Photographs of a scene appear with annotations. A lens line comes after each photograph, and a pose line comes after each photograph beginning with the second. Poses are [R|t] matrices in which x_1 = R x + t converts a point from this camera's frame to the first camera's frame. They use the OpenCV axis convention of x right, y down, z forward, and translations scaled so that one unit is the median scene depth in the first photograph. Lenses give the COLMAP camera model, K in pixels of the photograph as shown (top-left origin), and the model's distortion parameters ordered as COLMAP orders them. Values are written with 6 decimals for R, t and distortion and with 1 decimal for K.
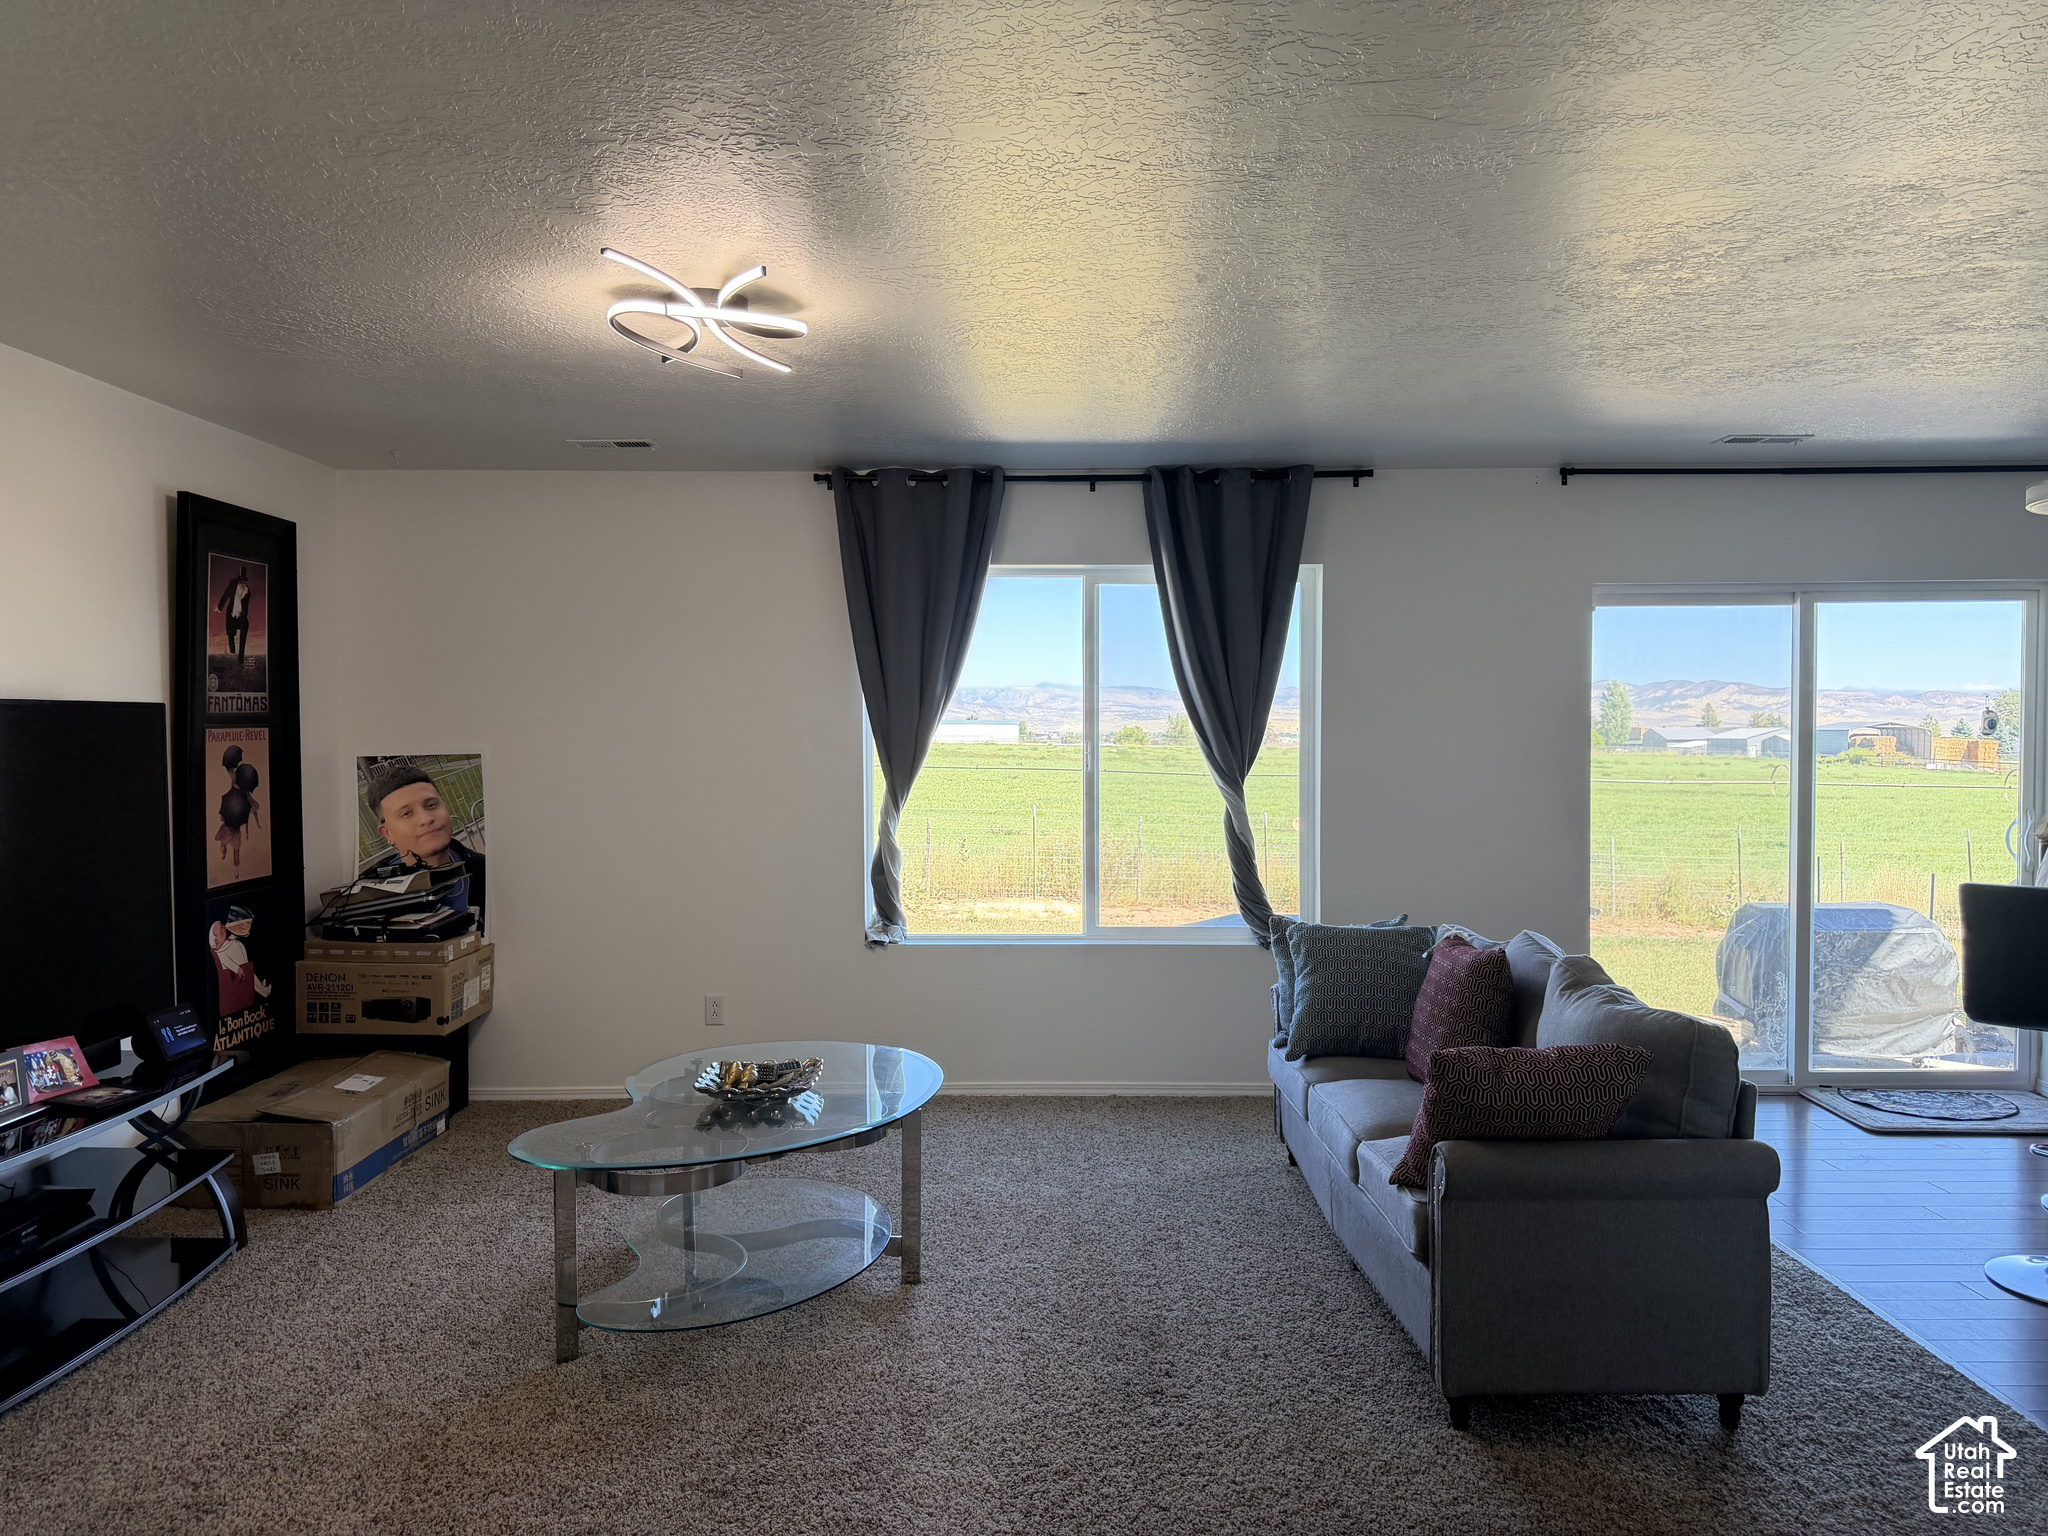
lens RADIAL K [[1416.2, 0, 1024.0], [0, 1416.2, 768.0], [0, 0, 1]] dist [0.004046, -0.030949]
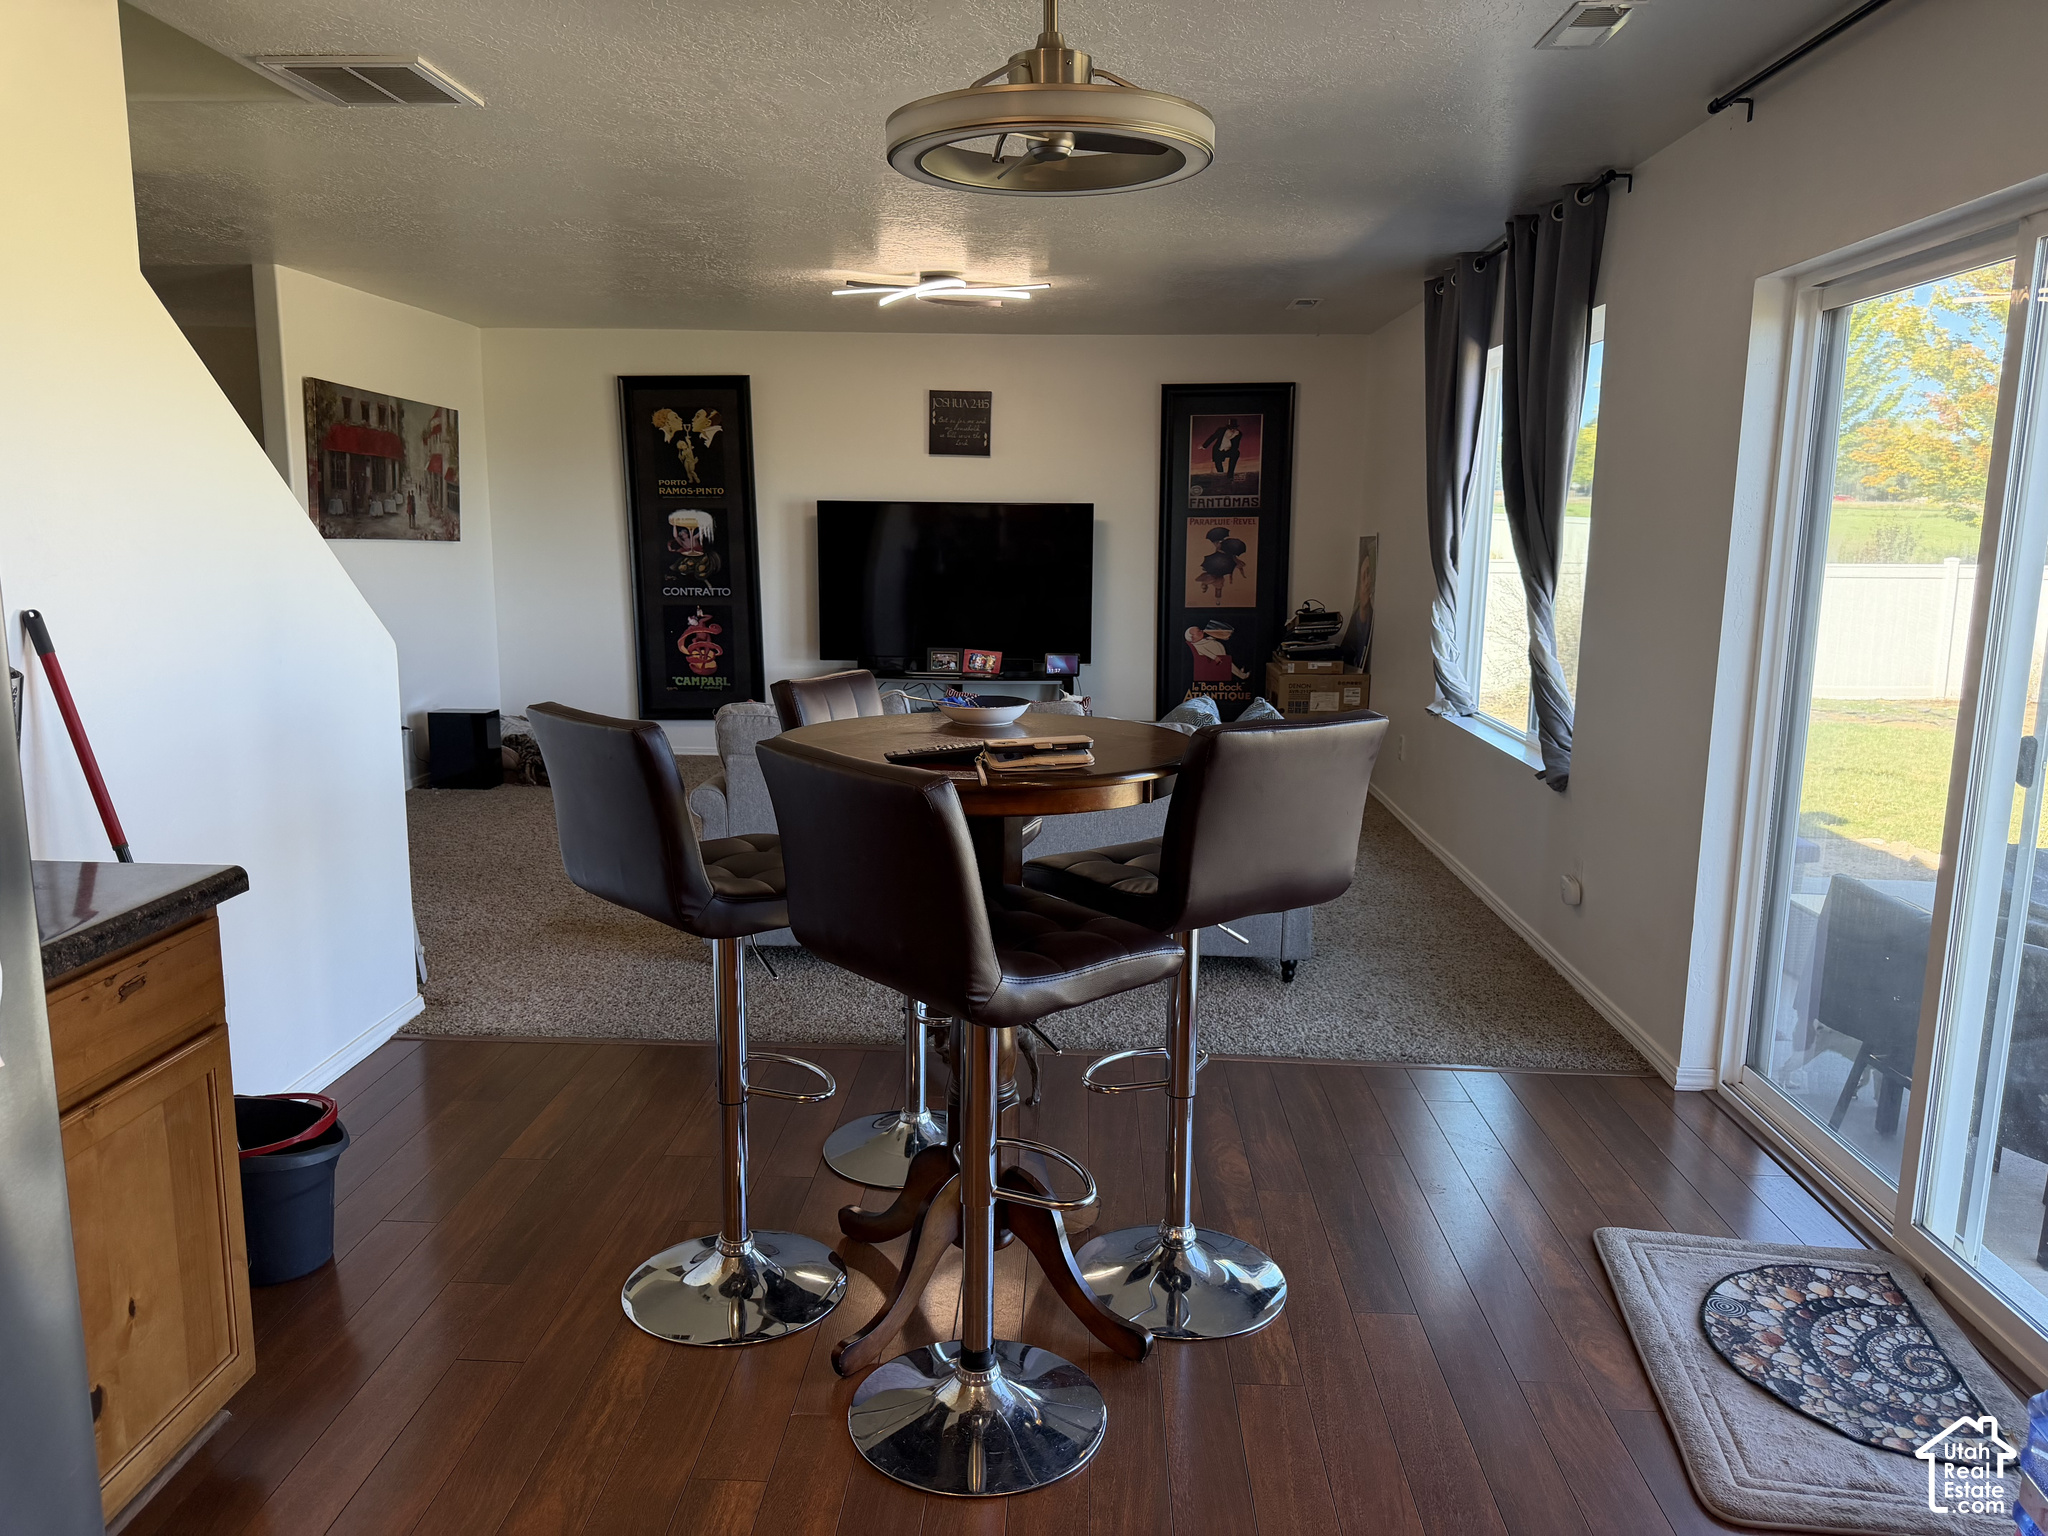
lens RADIAL K [[1416.2, 0, 1024.0], [0, 1416.2, 768.0], [0, 0, 1]] dist [0.004046, -0.030949]
pose [[-0.026455, 0.175391, -0.984143, 1.180196], [-0.035394, 0.983706, 0.176265, -0.022472], [0.999023, 0.039496, -0.019816, 0.799478]]
